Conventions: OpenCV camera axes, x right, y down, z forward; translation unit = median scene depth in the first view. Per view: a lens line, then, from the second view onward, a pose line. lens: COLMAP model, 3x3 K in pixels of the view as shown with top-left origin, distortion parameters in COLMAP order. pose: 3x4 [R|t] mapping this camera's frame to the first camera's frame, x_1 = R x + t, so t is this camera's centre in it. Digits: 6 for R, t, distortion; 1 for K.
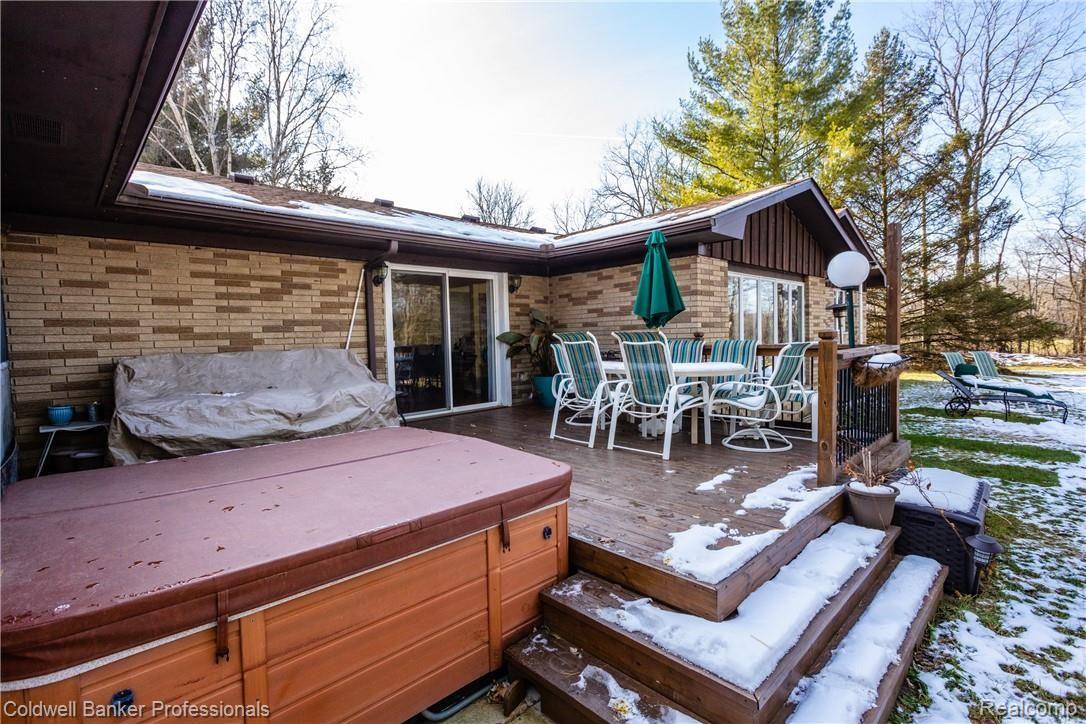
lens RADIAL K [[513.3, 0, 540.9], [0, 513.3, 366.3], [0, 0, 1]] dist [0.001703, -0.000151]
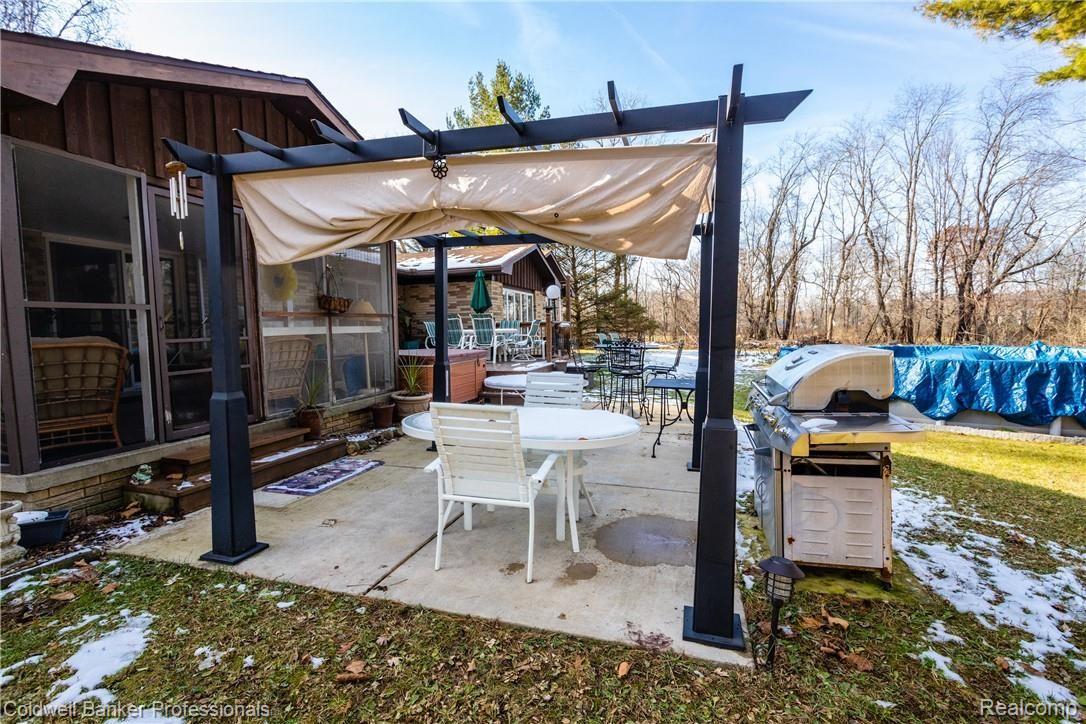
lens RADIAL K [[513.3, 0, 546.2], [0, 513.3, 365.9], [0, 0, 1]] dist [0.001703, -0.000151]
pose [[0.865864, -0.027952, 0.499499, -0.438484], [0.026729, 0.999597, 0.009603, 0.093249], [-0.499566, 0.005036, 0.866261, -0.727152]]
